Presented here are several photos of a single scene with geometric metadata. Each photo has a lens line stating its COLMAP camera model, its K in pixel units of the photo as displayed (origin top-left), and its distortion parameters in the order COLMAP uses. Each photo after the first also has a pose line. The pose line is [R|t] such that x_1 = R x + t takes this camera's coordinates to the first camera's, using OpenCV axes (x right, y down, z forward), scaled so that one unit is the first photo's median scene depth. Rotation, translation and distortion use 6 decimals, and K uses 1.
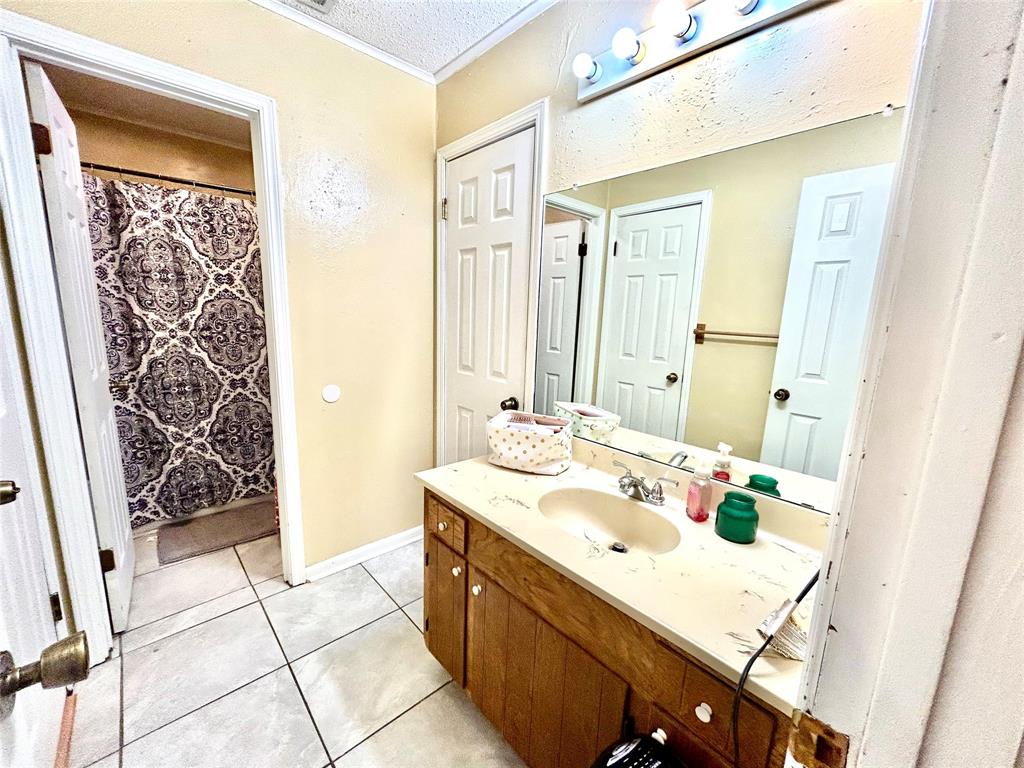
lens RADIAL K [[410.2, 0, 511.5], [0, 410.2, 384.0], [0, 0, 1]] dist [-0.007751, 0.000841]
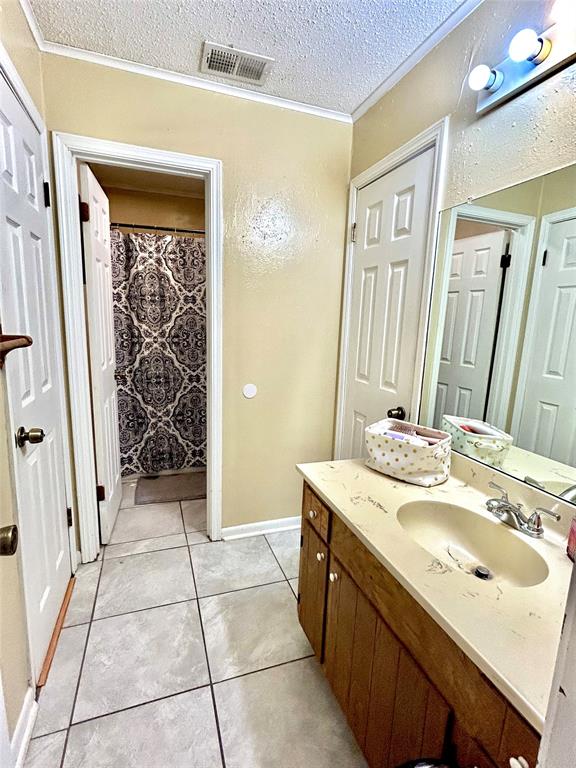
lens RADIAL K [[376.1, 0, 285.2], [0, 376.1, 385.0], [0, 0, 1]] dist [-0.017524, 0.006981]
pose [[0.919317, 0.066256, -0.387901, 0.103590], [-0.072134, 0.997395, -0.000594, -0.001840], [0.386851, 0.028527, 0.921701, 0.004620]]
